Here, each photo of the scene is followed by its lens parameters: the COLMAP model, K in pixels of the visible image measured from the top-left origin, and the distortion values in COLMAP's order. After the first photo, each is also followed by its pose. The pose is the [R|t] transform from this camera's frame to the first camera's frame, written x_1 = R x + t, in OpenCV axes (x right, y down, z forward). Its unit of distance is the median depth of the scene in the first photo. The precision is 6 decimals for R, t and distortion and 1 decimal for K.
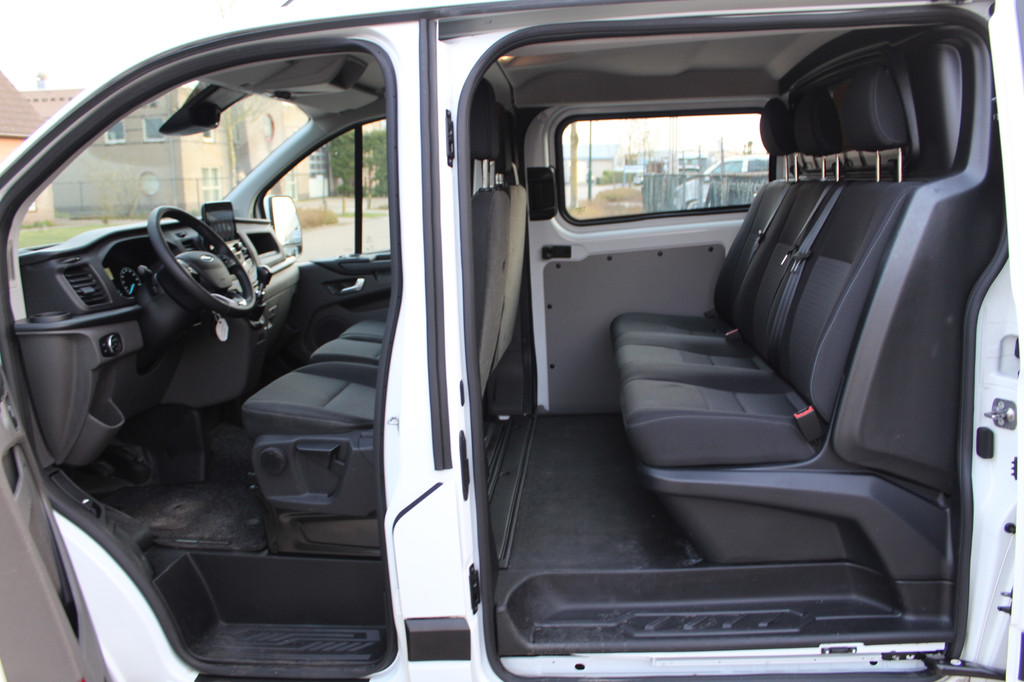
lens RADIAL K [[846.9, 0, 511.9], [0, 846.9, 344.0], [0, 0, 1]] dist [-0.161939, 0.131532]
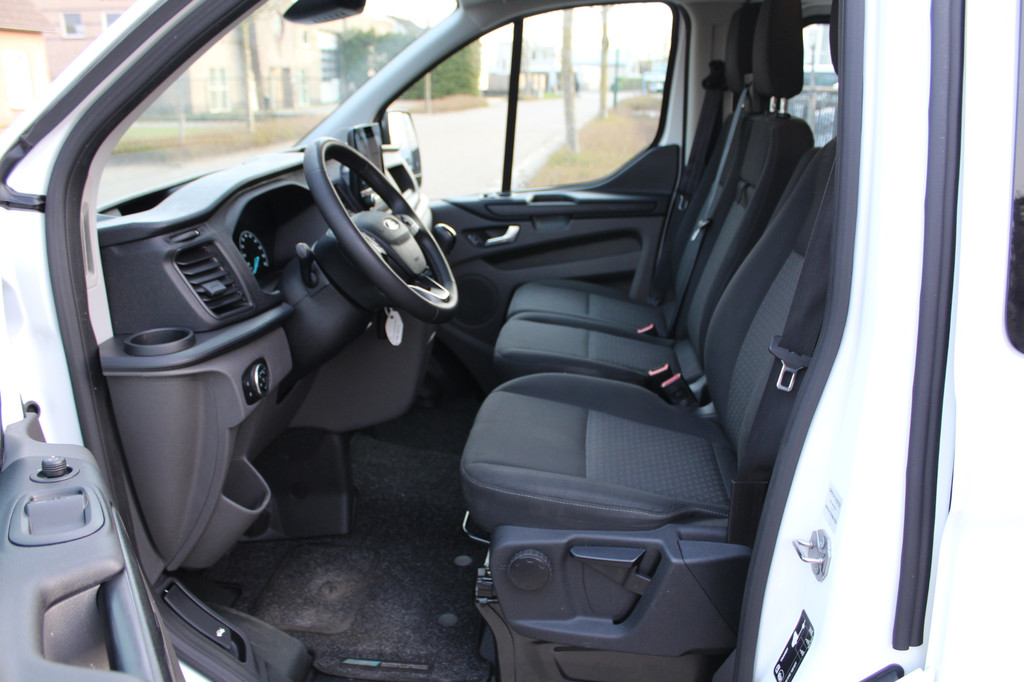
lens RADIAL K [[846.9, 0, 508.7], [0, 846.9, 346.7], [0, 0, 1]] dist [-0.161939, 0.131532]
pose [[0.999766, 0.021271, -0.003923, -0.276540], [-0.020697, 0.993474, 0.112165, -0.085439], [0.006283, -0.112058, 0.993682, 0.368960]]
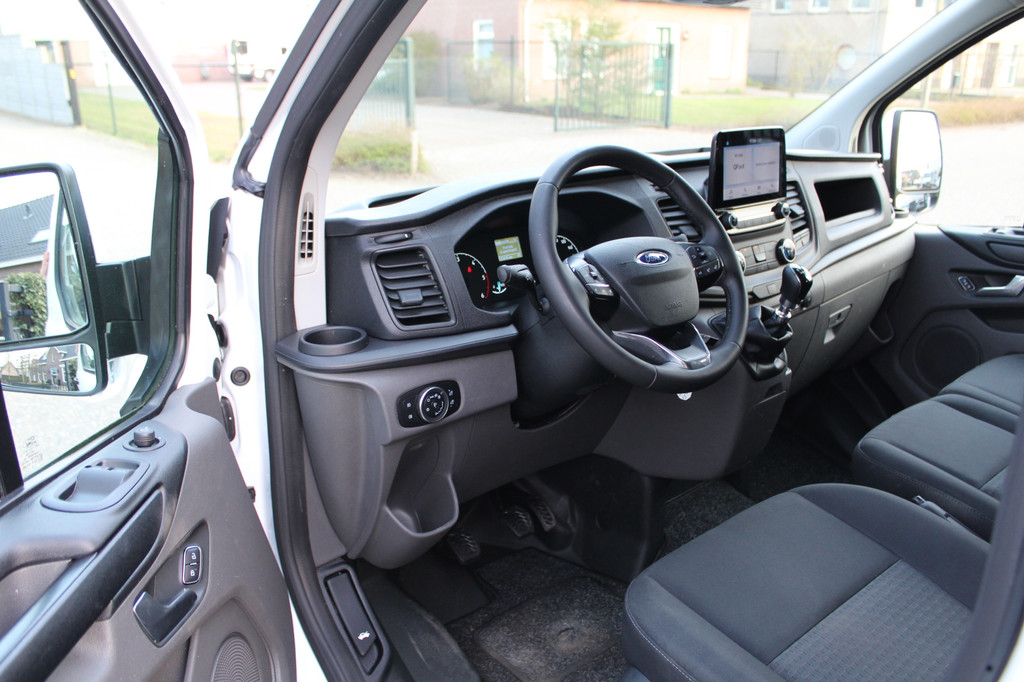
lens RADIAL K [[846.9, 0, 516.8], [0, 846.9, 341.9], [0, 0, 1]] dist [-0.161939, 0.131532]
pose [[0.709260, 0.244910, -0.661036, -0.076783], [-0.147531, 0.968514, 0.200535, -0.145026], [0.689336, -0.044708, 0.723061, 0.574798]]
